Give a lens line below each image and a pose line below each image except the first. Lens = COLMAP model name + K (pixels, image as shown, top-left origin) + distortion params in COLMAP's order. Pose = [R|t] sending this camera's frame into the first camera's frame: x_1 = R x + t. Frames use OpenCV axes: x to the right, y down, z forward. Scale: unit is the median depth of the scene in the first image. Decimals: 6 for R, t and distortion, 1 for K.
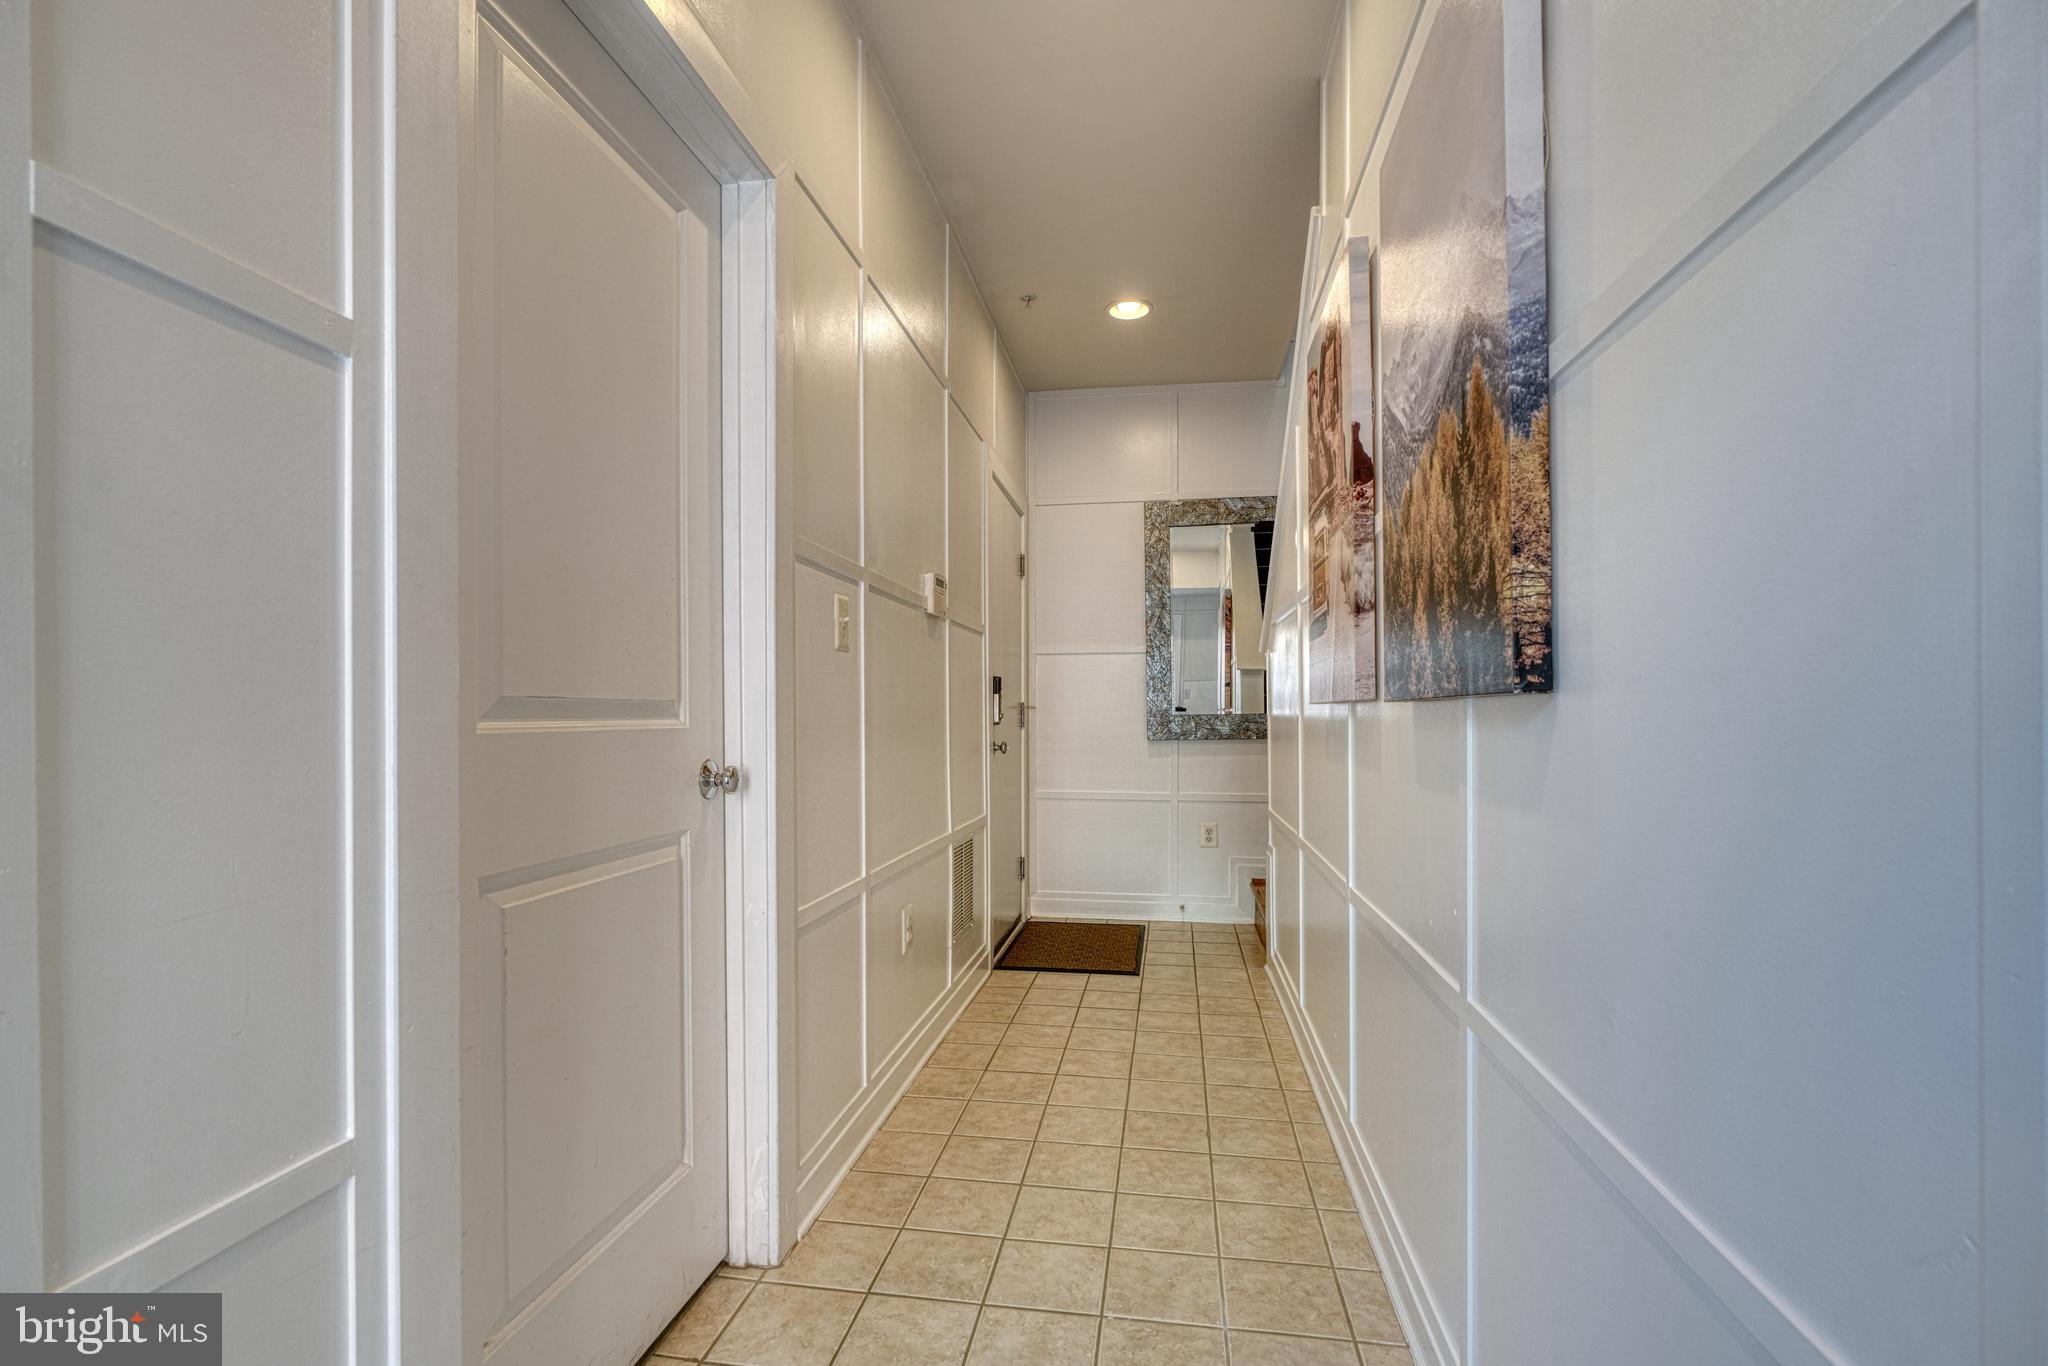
lens RADIAL K [[926.0, 0, 1025.9], [0, 926.0, 706.2], [0, 0, 1]] dist [-0.003959, 0.000070]
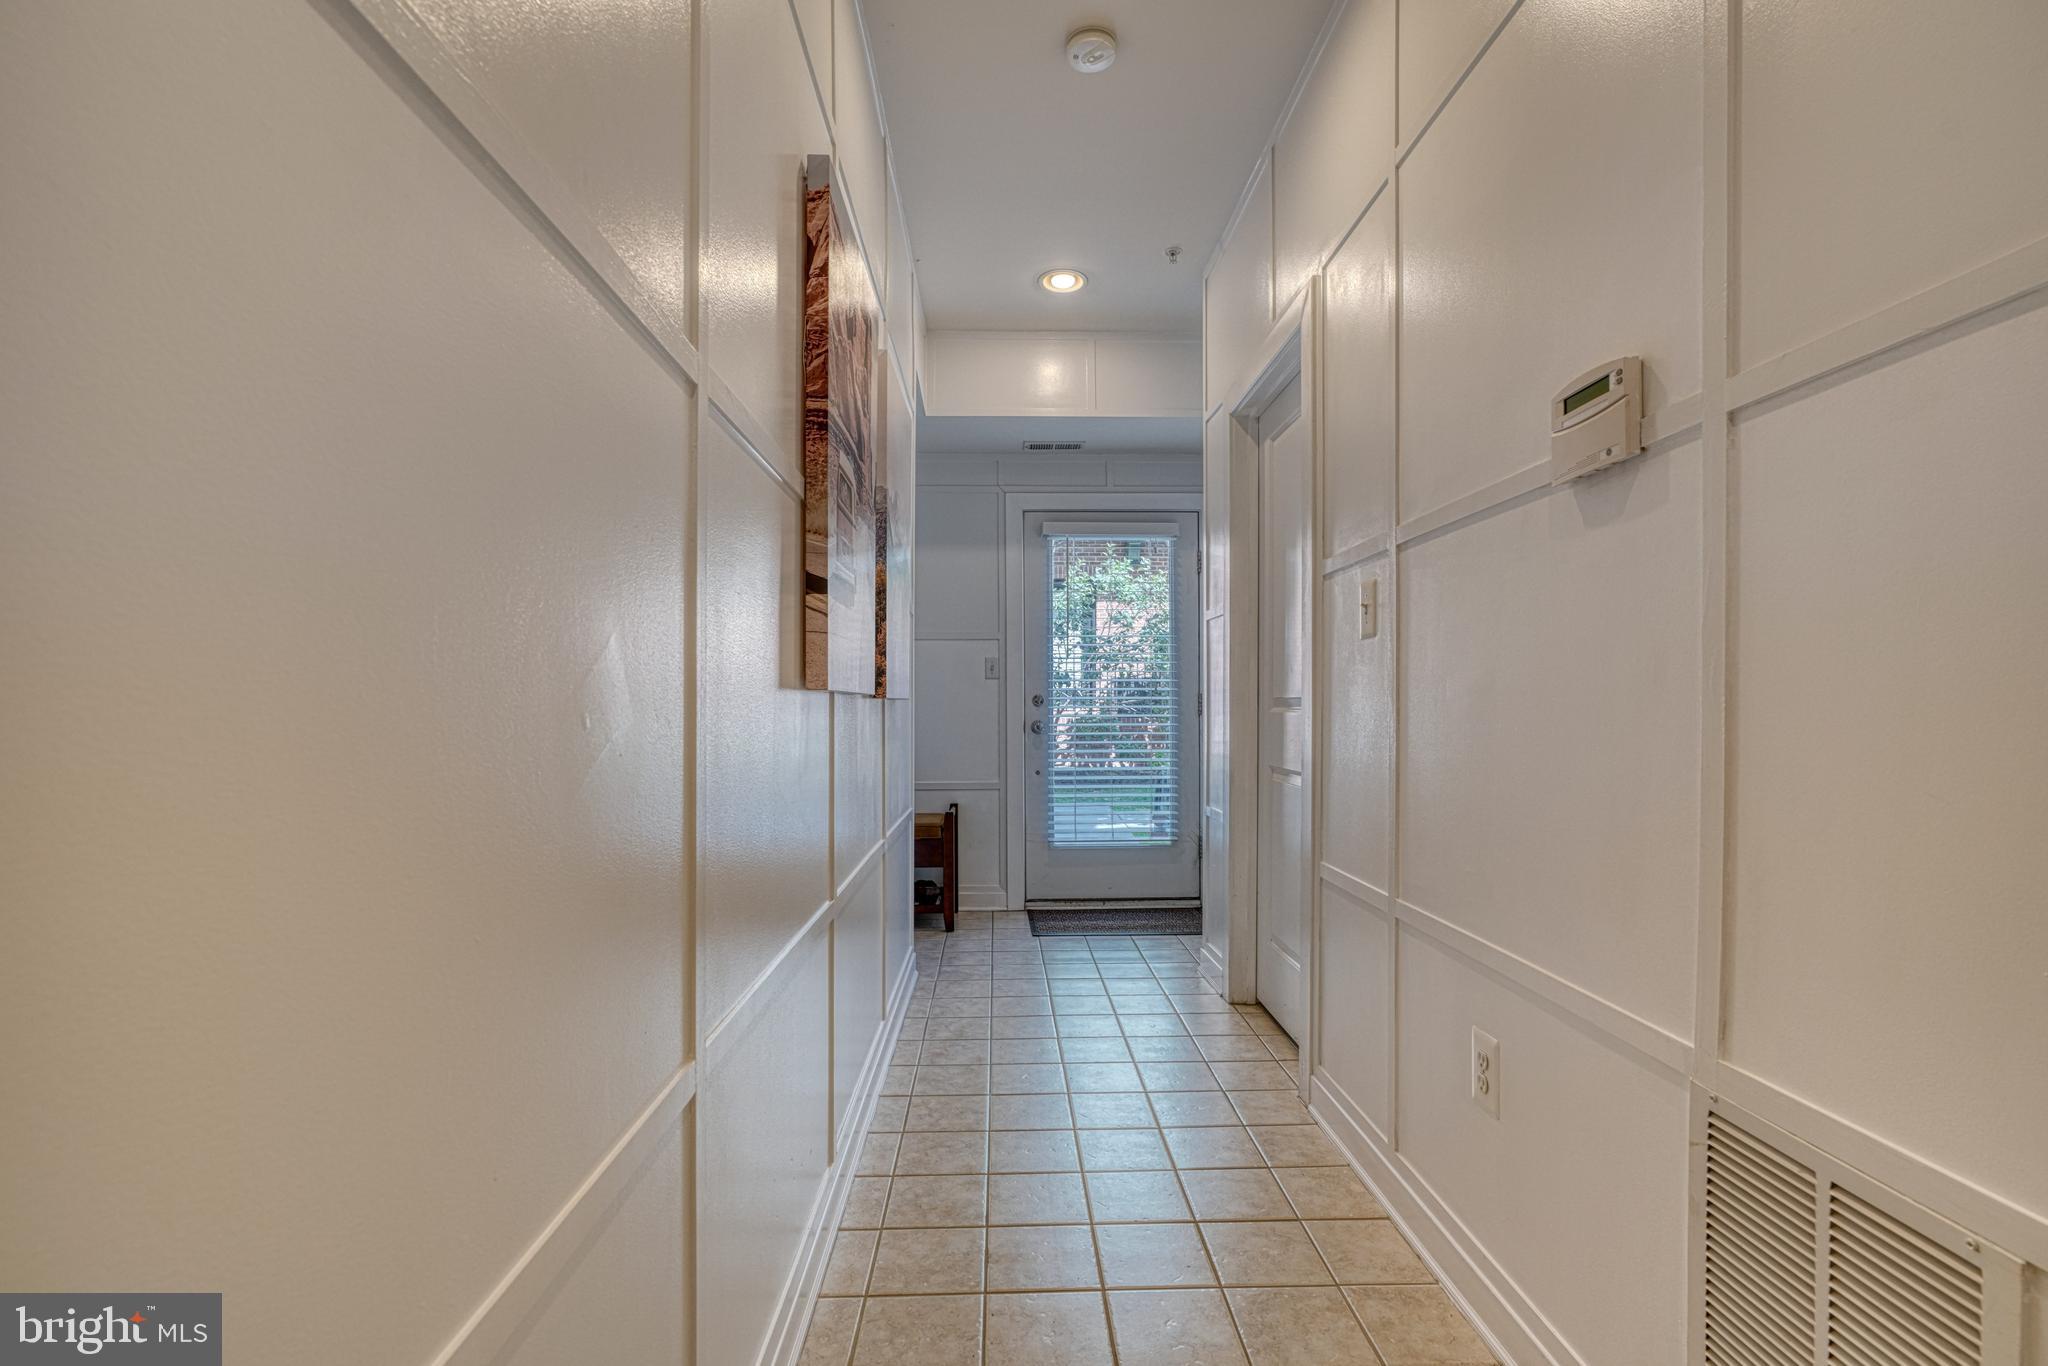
lens RADIAL K [[926.0, 0, 1025.9], [0, 926.0, 706.2], [0, 0, 1]] dist [-0.003959, 0.000070]
pose [[-0.982681, 0.008077, -0.185128, 0.299497], [0.009101, 0.999948, -0.004680, 0.012178], [0.185080, -0.006284, -0.982703, 1.739228]]
